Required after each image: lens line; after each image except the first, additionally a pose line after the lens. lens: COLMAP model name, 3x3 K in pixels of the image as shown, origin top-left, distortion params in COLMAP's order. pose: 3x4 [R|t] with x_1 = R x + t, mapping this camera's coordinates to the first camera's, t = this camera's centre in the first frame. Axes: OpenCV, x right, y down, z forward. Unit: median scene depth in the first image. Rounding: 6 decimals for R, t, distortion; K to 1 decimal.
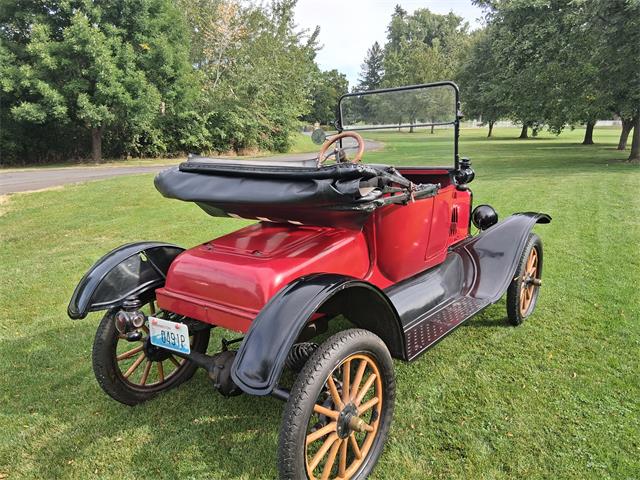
lens RADIAL K [[496.9, 0, 325.9], [0, 496.9, 250.2], [0, 0, 1]] dist [0.068902, -0.114642]
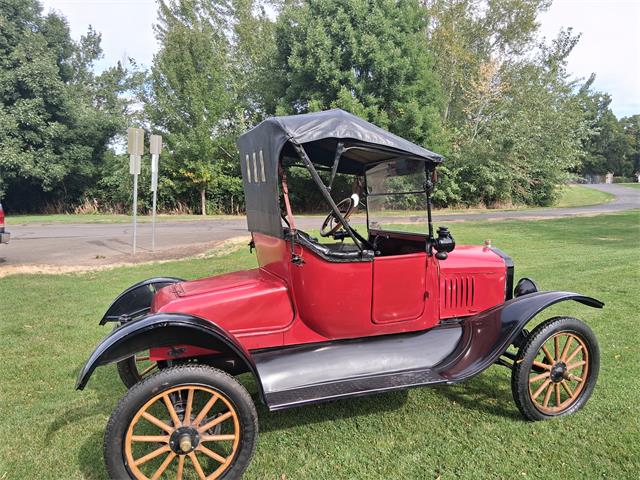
lens RADIAL K [[496.9, 0, 318.5], [0, 496.9, 241.3], [0, 0, 1]] dist [0.068902, -0.114642]
pose [[0.850392, 0.060039, -0.522713, 0.063048], [-0.121481, 0.989030, -0.084034, -0.004815], [0.511934, 0.134962, 0.848357, 0.006493]]
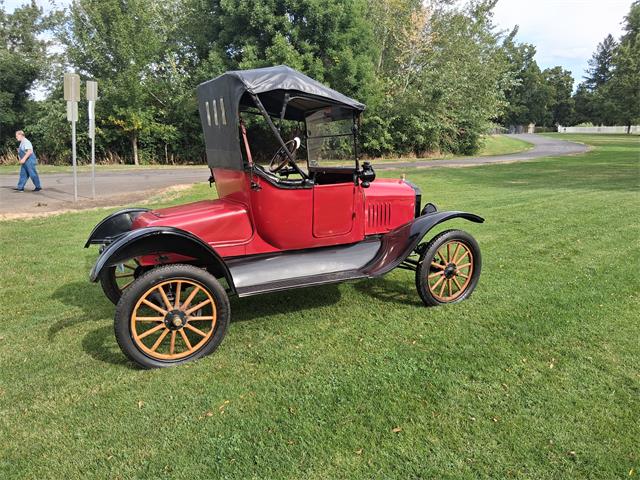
lens RADIAL K [[496.9, 0, 318.3], [0, 496.9, 248.7], [0, 0, 1]] dist [0.068902, -0.114642]
pose [[0.910119, 0.094417, -0.403446, 0.075158], [-0.097700, 0.995137, 0.012491, 0.003247], [0.402663, 0.028049, 0.914918, -0.019669]]
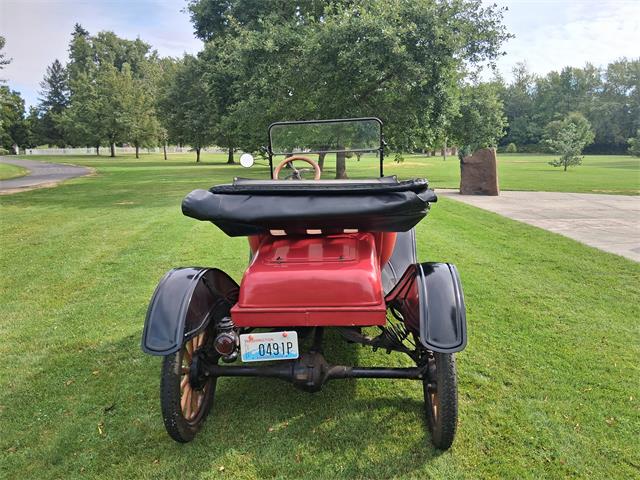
lens RADIAL K [[496.9, 0, 329.0], [0, 496.9, 239.4], [0, 0, 1]] dist [0.068902, -0.114642]
pose [[0.830218, -0.089855, 0.550150, -0.061656], [0.127746, 0.991327, -0.030867, -0.000365], [-0.542605, 0.095906, 0.834495, 0.003075]]
